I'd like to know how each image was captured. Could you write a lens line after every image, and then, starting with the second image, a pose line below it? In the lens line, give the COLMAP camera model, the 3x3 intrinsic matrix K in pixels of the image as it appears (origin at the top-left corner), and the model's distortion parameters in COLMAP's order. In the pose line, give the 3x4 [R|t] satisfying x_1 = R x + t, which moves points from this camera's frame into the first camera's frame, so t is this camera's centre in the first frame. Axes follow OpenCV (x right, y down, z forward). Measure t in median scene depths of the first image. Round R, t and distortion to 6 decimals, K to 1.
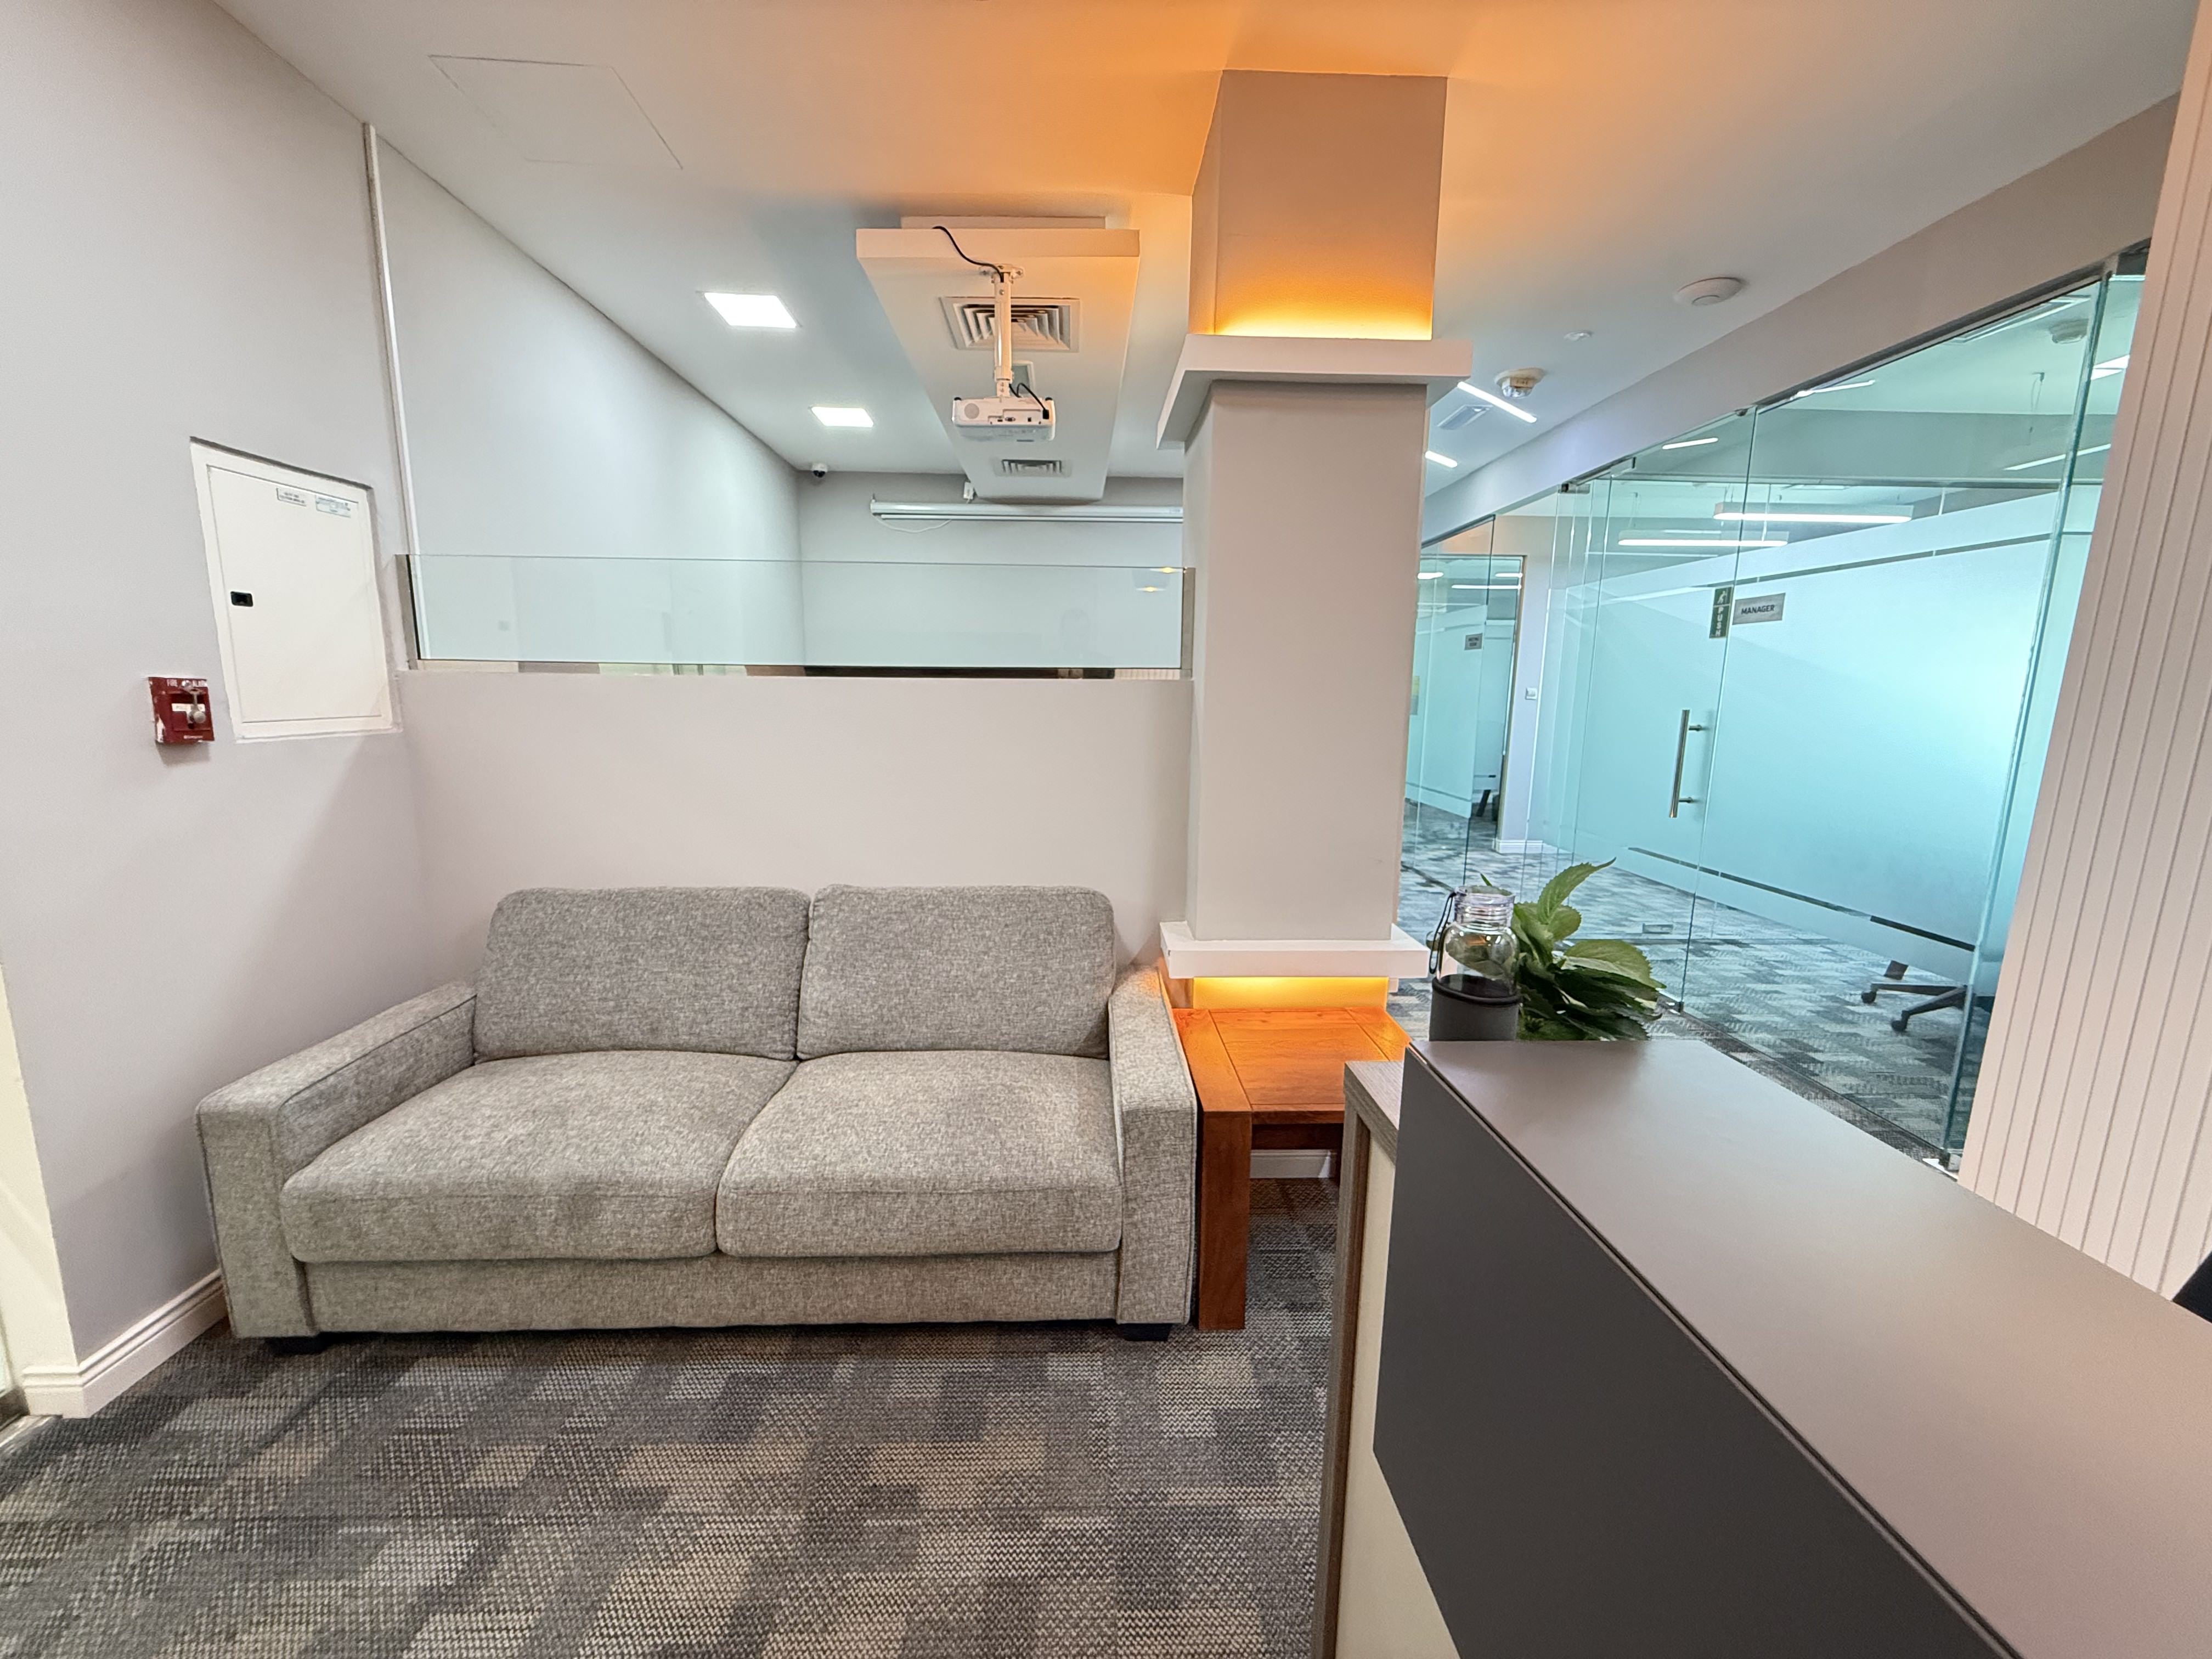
lens RADIAL K [[879.0, 0, 1099.6], [0, 879.0, 831.2], [0, 0, 1]] dist [0.002745, -0.000752]
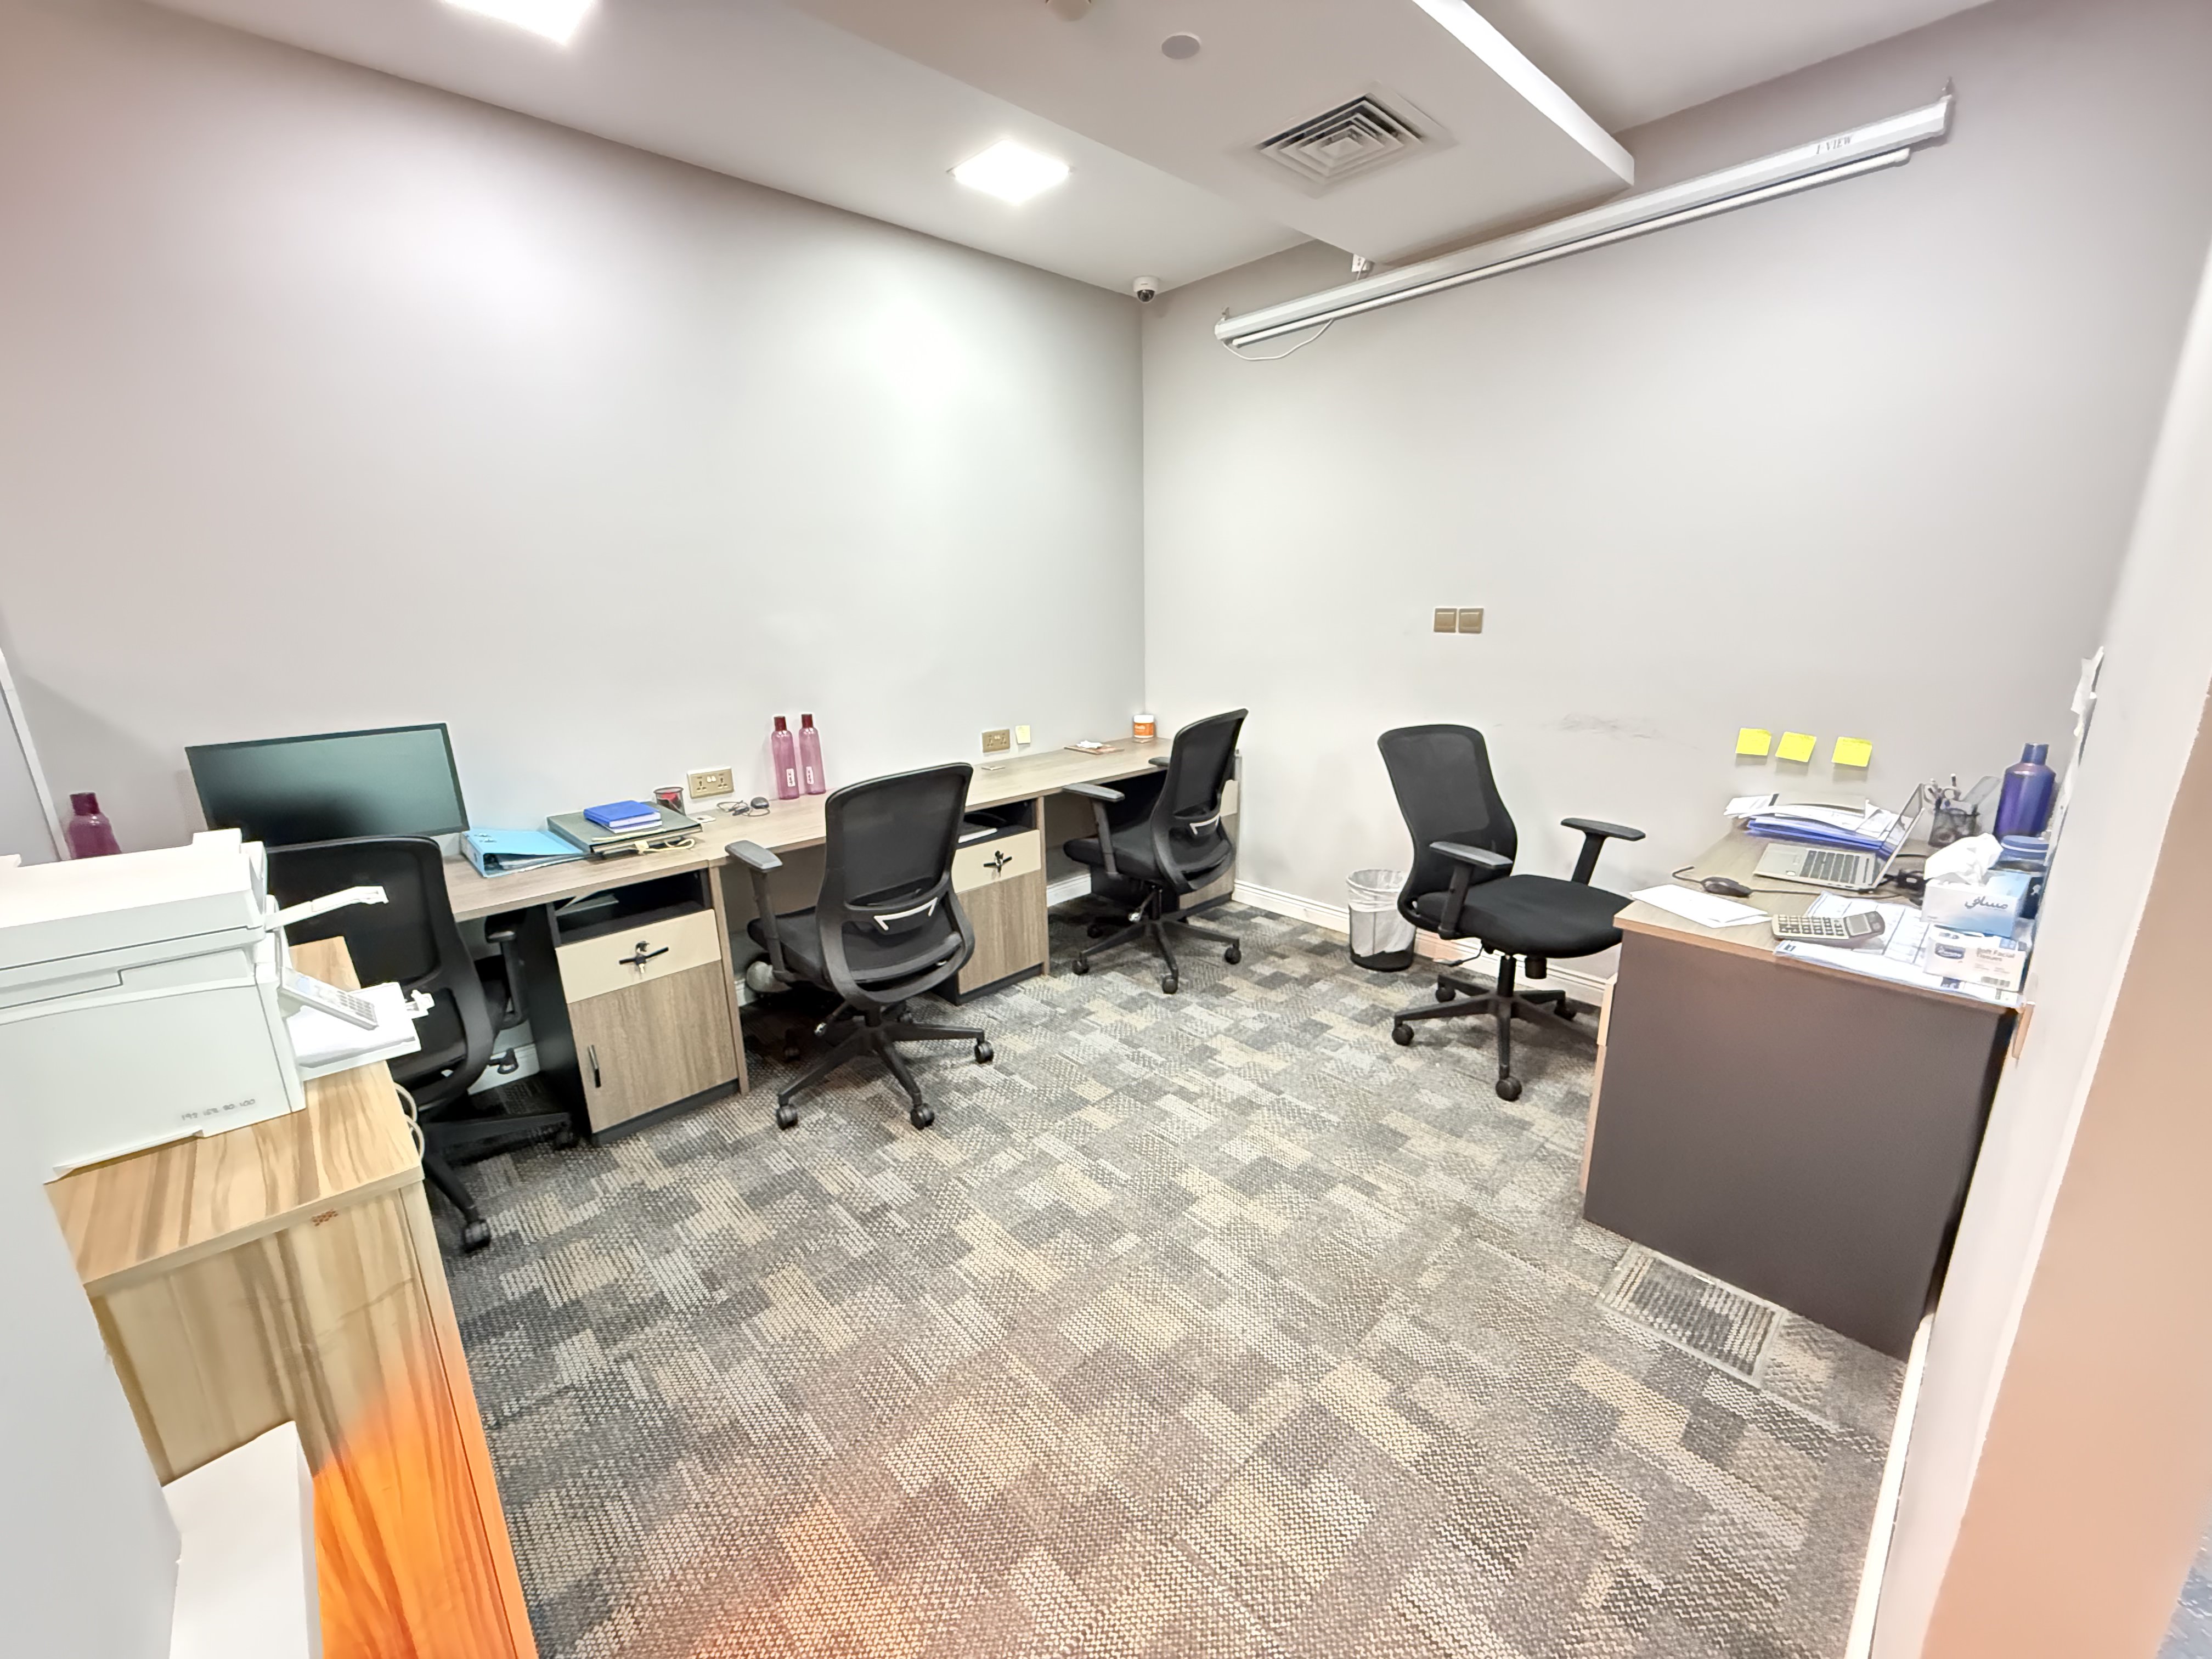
lens RADIAL K [[879.0, 0, 1100.1], [0, 879.0, 825.5], [0, 0, 1]] dist [0.002745, -0.000752]
pose [[0.664348, 0.168289, -0.728231, 0.318554], [-0.103113, 0.985642, 0.133707, -0.153261], [0.740276, -0.013738, 0.672162, 0.814572]]
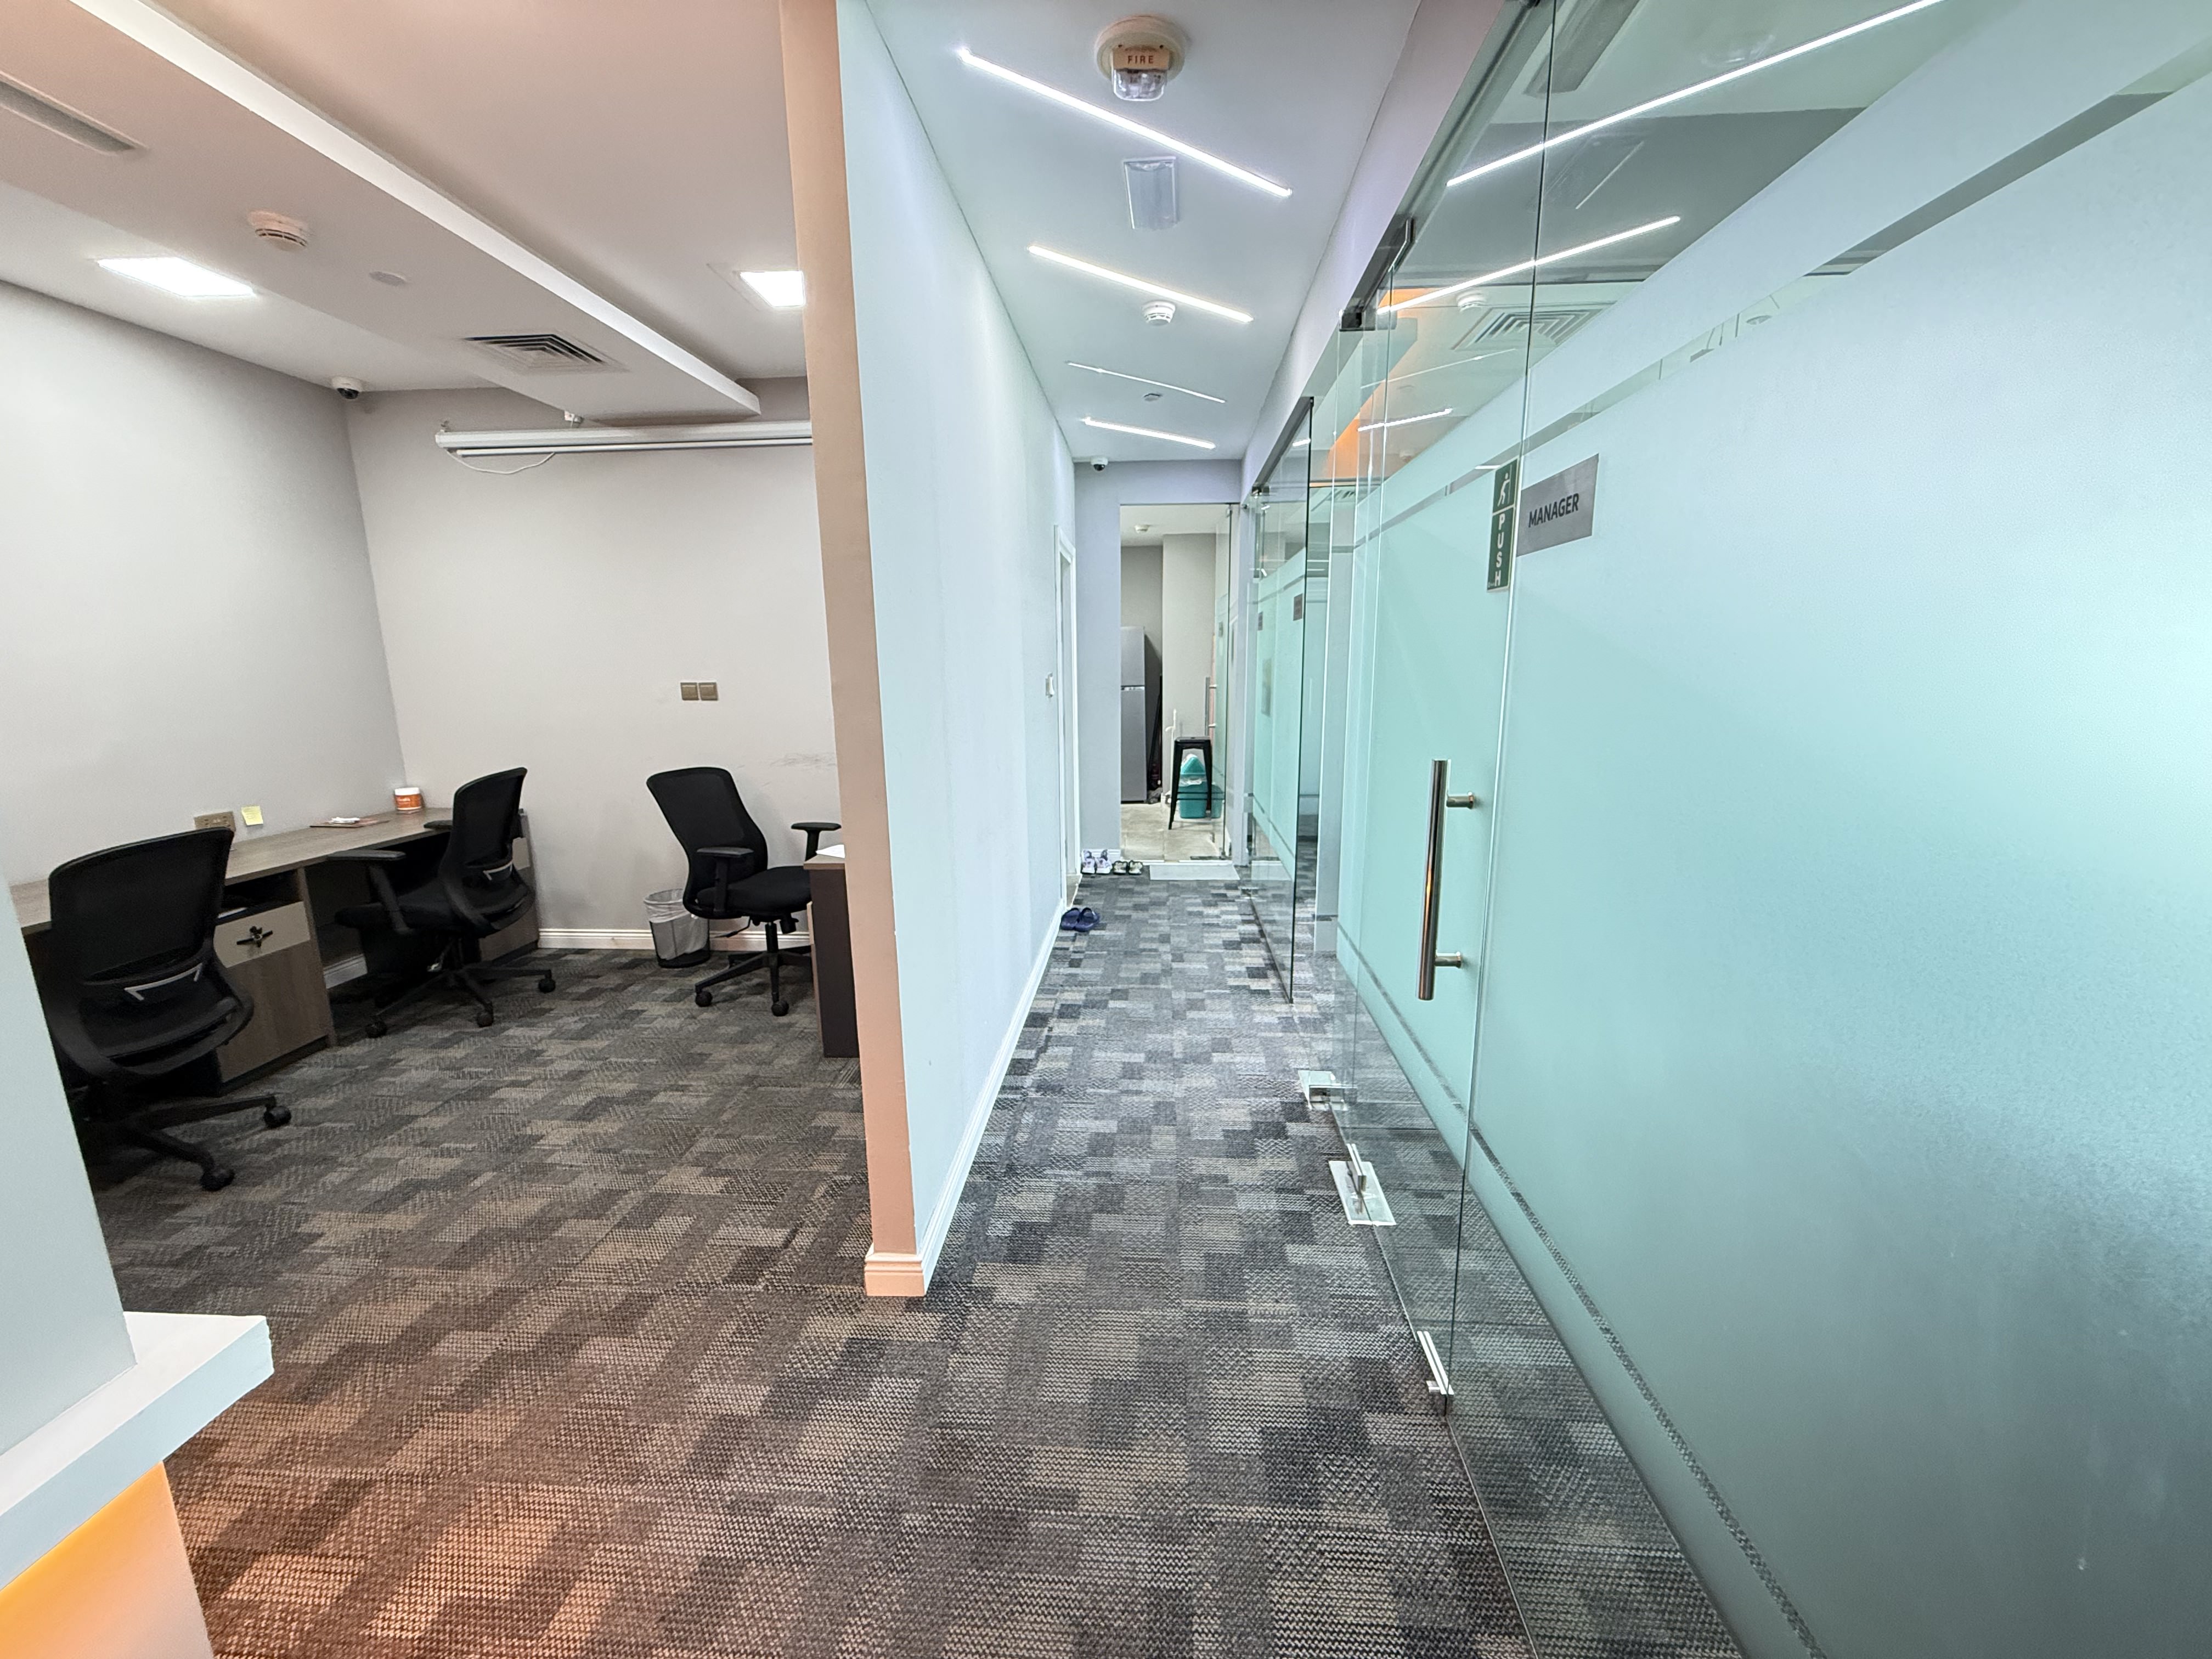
lens RADIAL K [[879.0, 0, 1099.9], [0, 879.0, 834.1], [0, 0, 1]] dist [0.002745, -0.000752]
pose [[0.995320, 0.000064, -0.096637, 0.532523], [0.002419, 0.999670, 0.025572, -0.111432], [0.096607, -0.025686, 0.994991, 0.545017]]
